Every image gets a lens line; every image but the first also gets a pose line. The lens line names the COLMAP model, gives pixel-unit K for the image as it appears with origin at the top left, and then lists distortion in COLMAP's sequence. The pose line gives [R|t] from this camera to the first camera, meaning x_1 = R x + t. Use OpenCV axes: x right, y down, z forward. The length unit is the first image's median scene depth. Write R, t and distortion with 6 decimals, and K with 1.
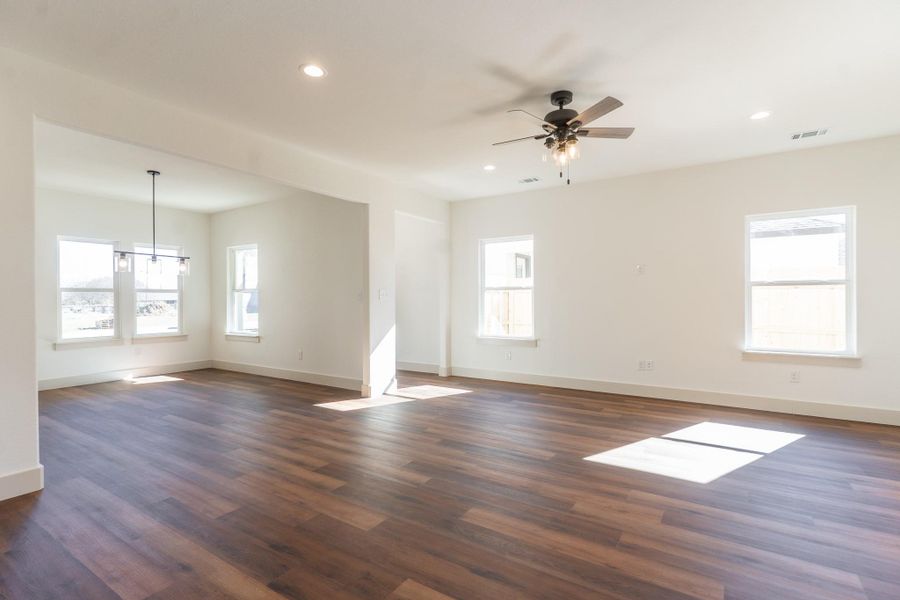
lens RADIAL K [[430.3, 0, 447.4], [0, 430.3, 299.7], [0, 0, 1]] dist [0.004054, 0.000932]
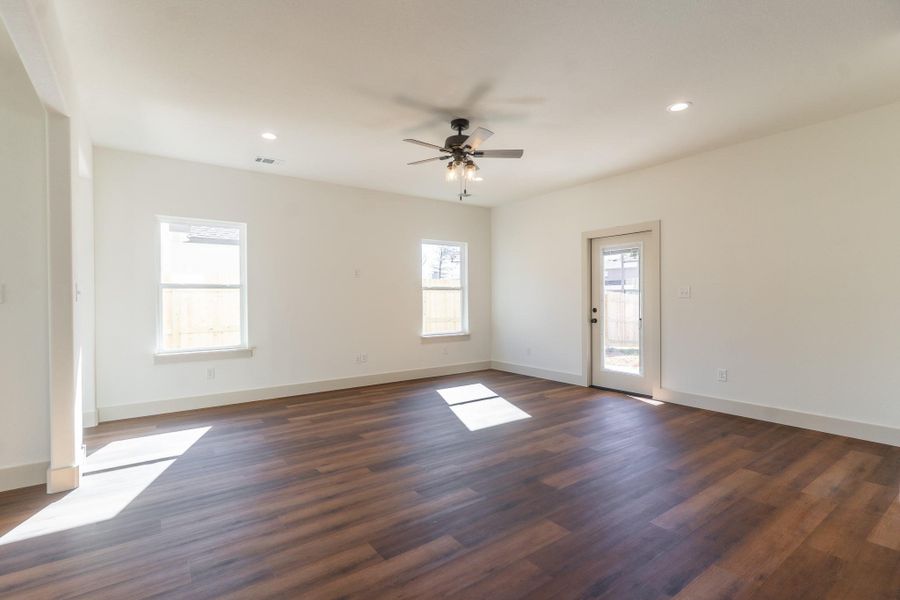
lens RADIAL K [[430.3, 0, 453.6], [0, 430.3, 297.3], [0, 0, 1]] dist [0.004054, 0.000932]
pose [[0.350242, 0.004204, 0.936650, -0.717902], [0.005592, 0.999963, -0.006580, 0.002622], [-0.936643, 0.007542, 0.350205, 0.537625]]
